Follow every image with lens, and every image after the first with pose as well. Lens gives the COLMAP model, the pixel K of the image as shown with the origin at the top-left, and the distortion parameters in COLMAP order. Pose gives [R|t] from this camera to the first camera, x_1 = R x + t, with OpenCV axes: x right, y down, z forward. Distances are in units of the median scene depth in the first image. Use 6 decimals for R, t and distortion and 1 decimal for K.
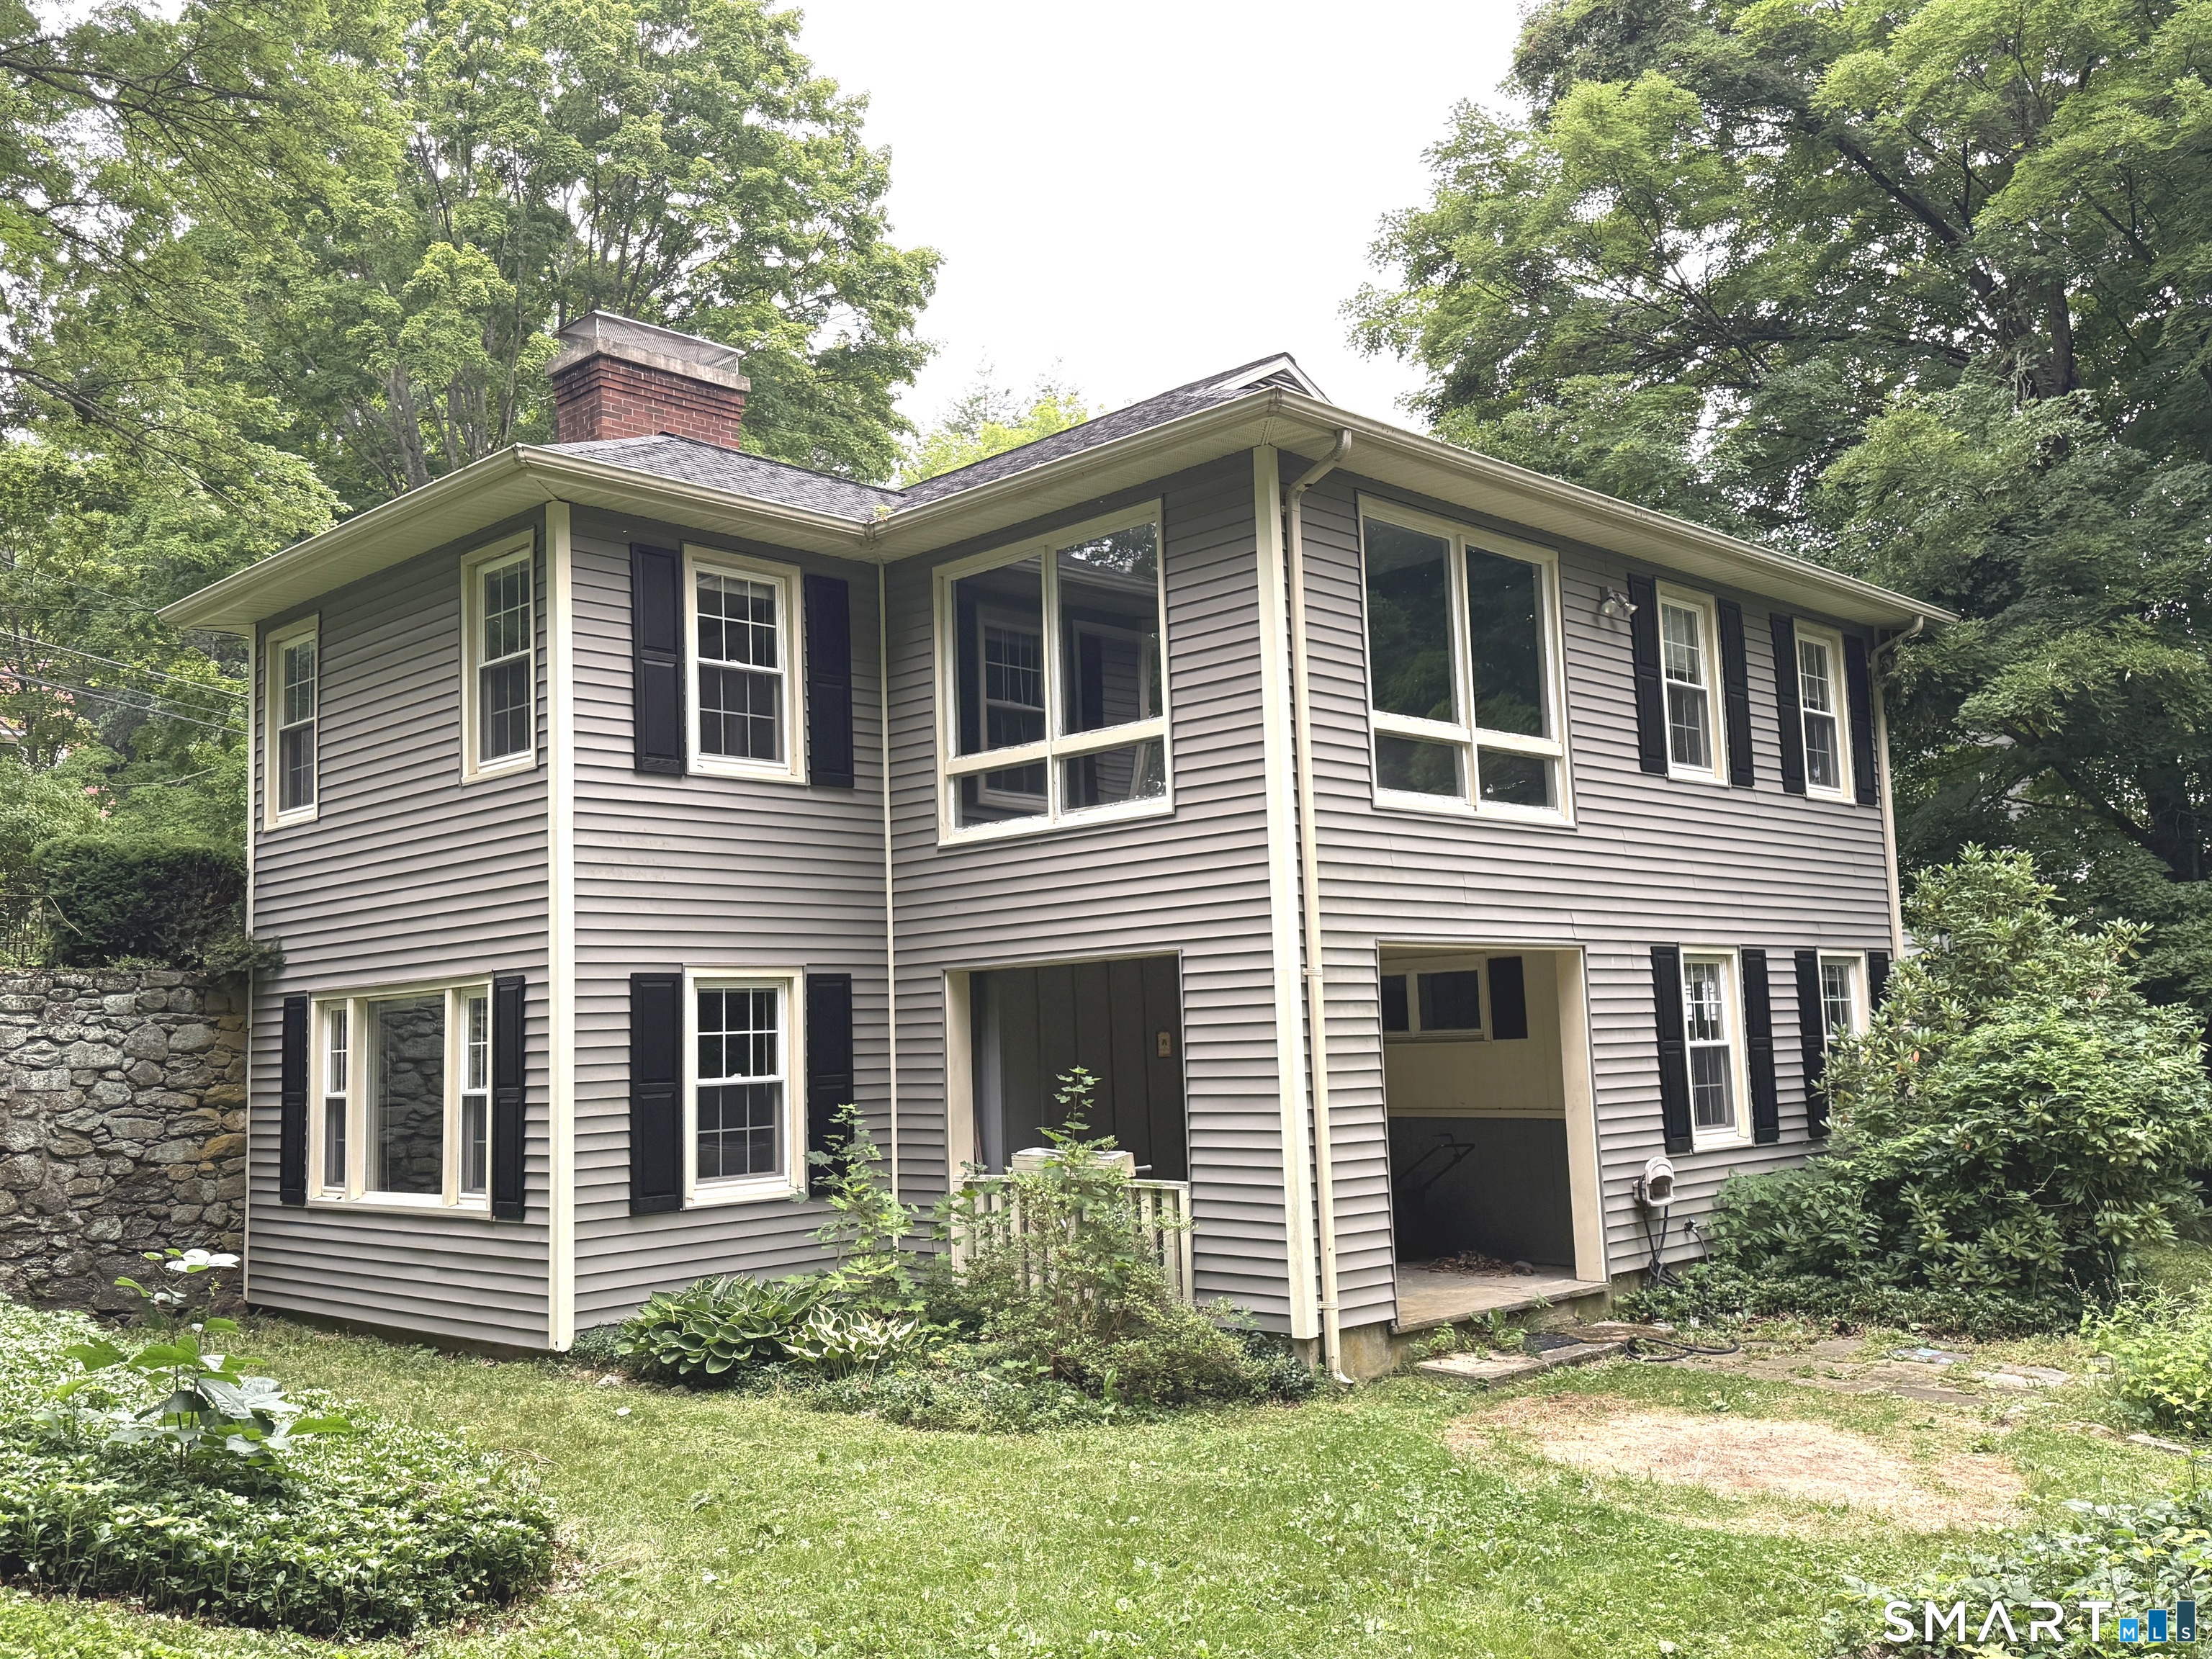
lens RADIAL K [[1905.3, 0, 1104.8], [0, 1905.3, 845.6], [0, 0, 1]] dist [0.168721, -0.320765]
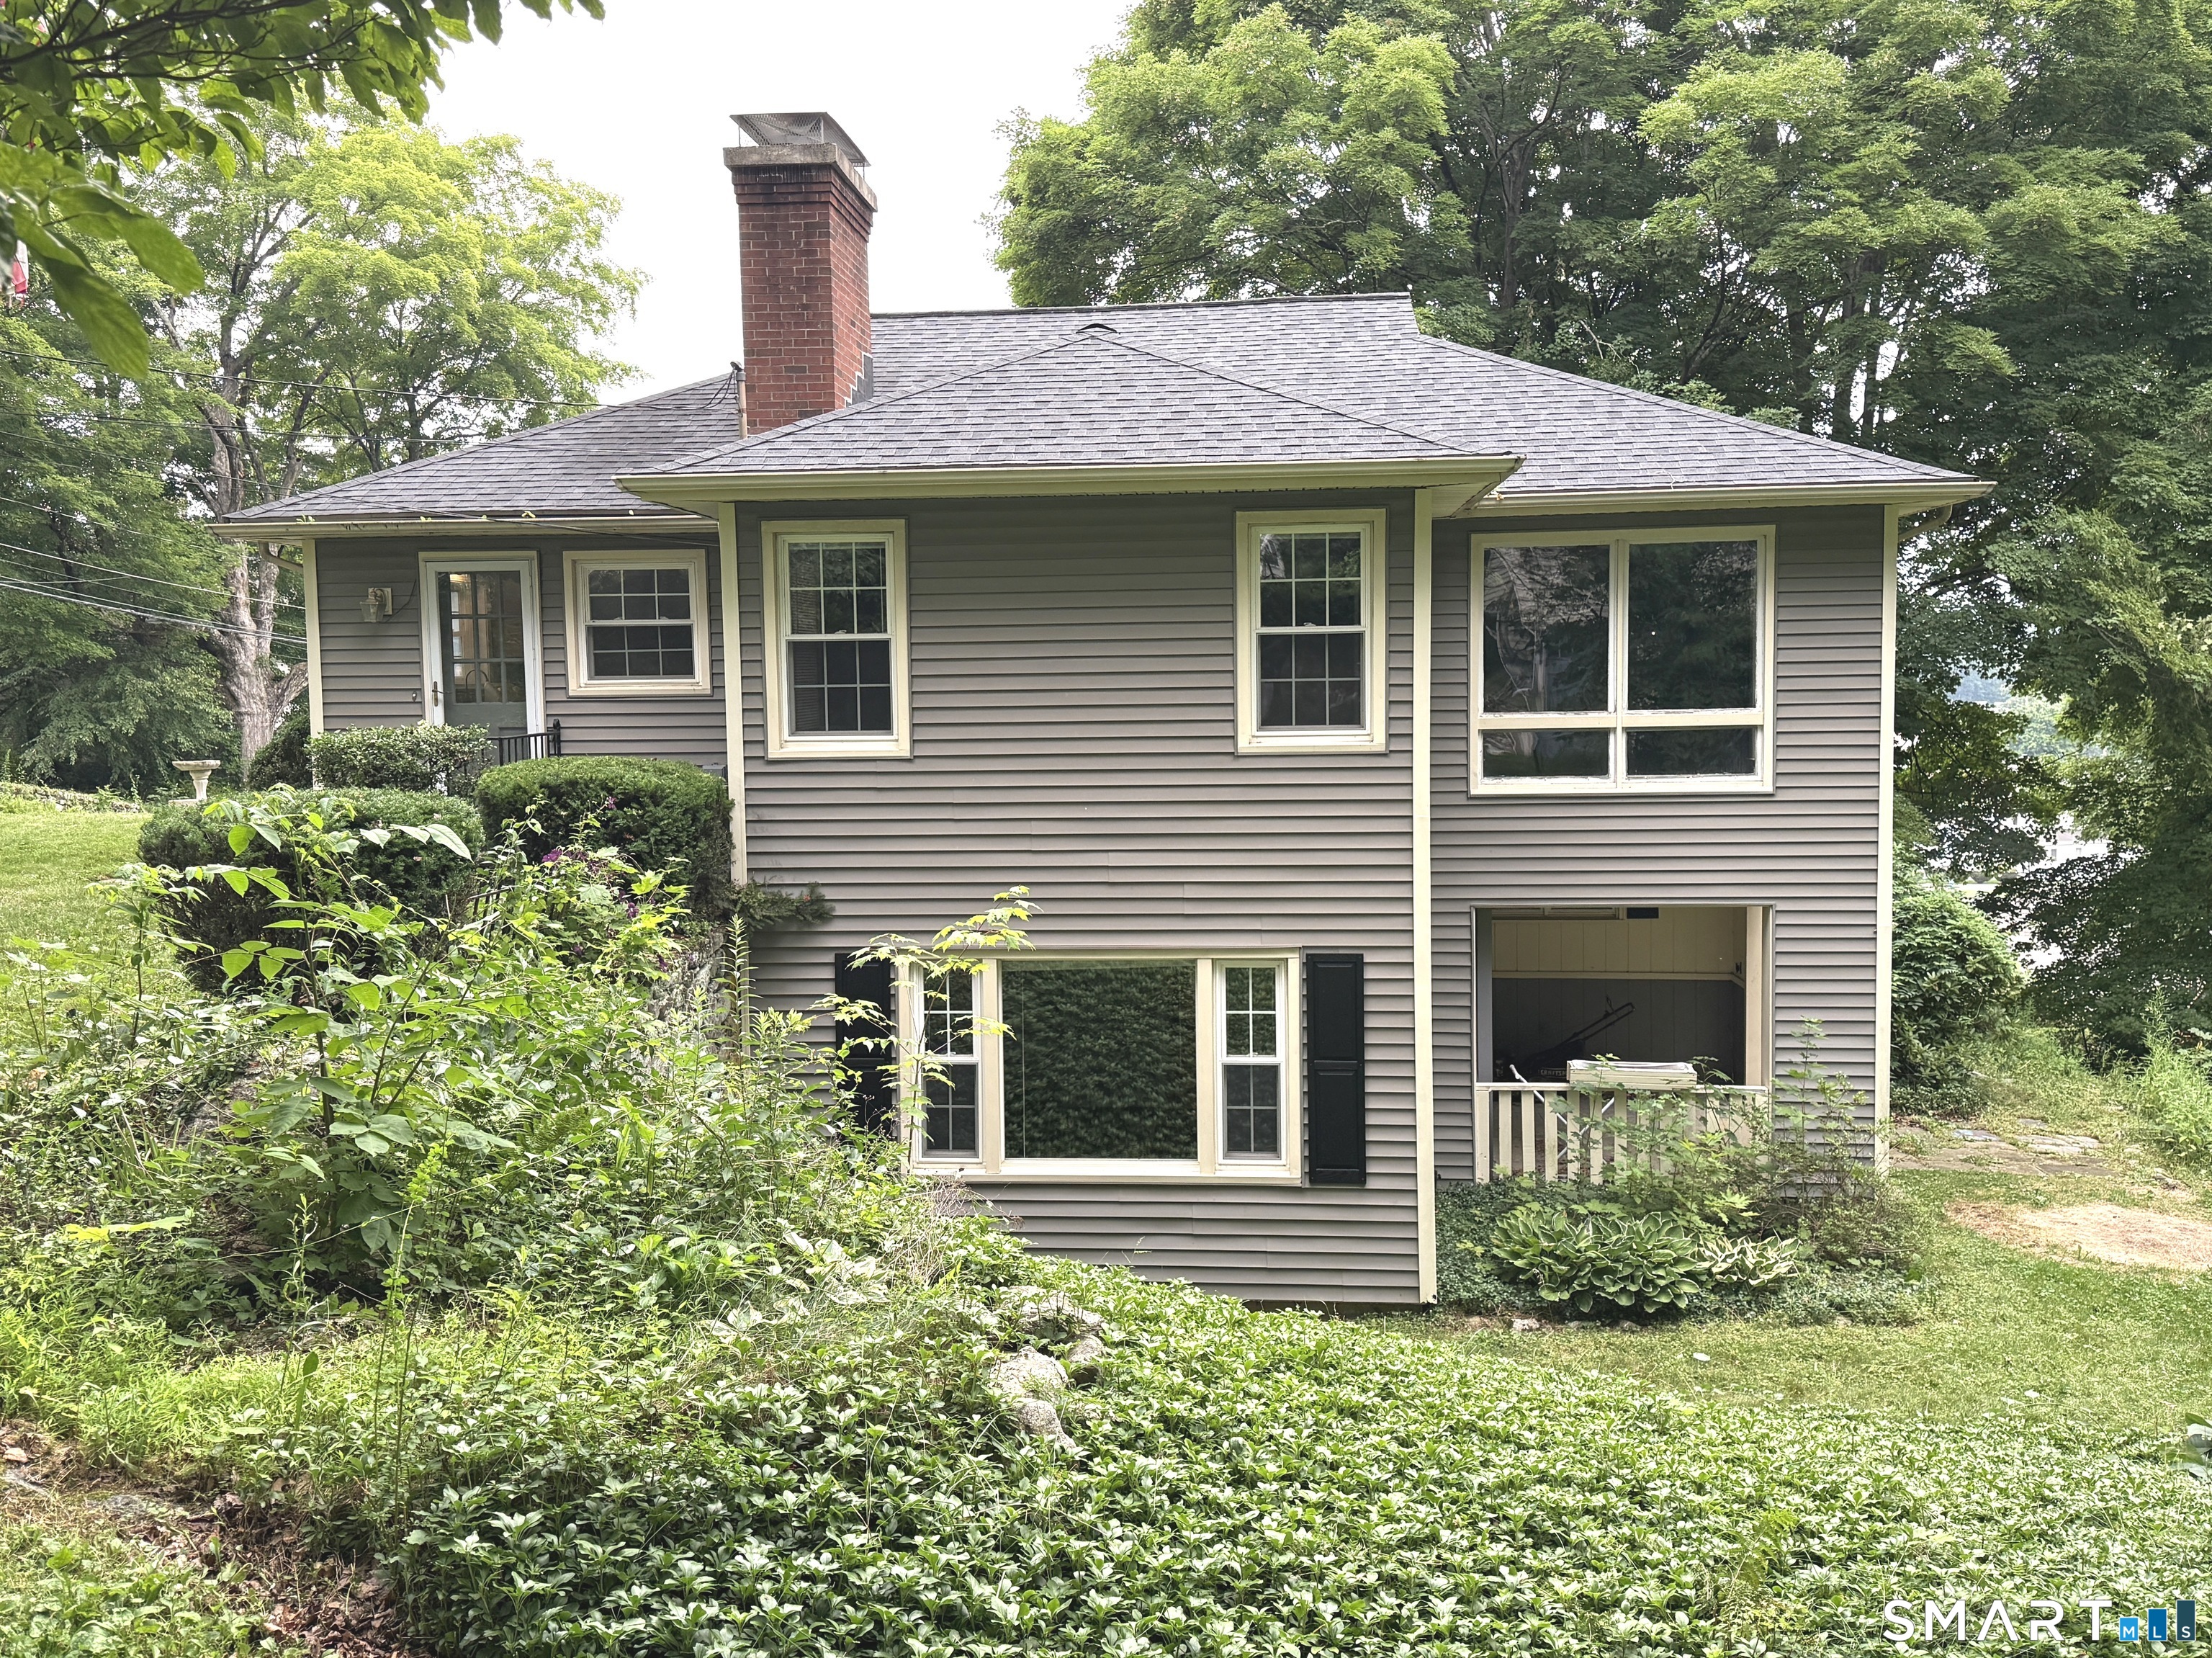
lens RADIAL K [[1920.1, 0, 1102.6], [0, 1920.1, 817.8], [0, 0, 1]] dist [0.039654, -0.005692]
pose [[0.765817, -0.024779, 0.642581, -0.936249], [-0.079778, 0.987877, 0.133173, -0.113872], [-0.638090, -0.153250, 0.754556, 0.292338]]
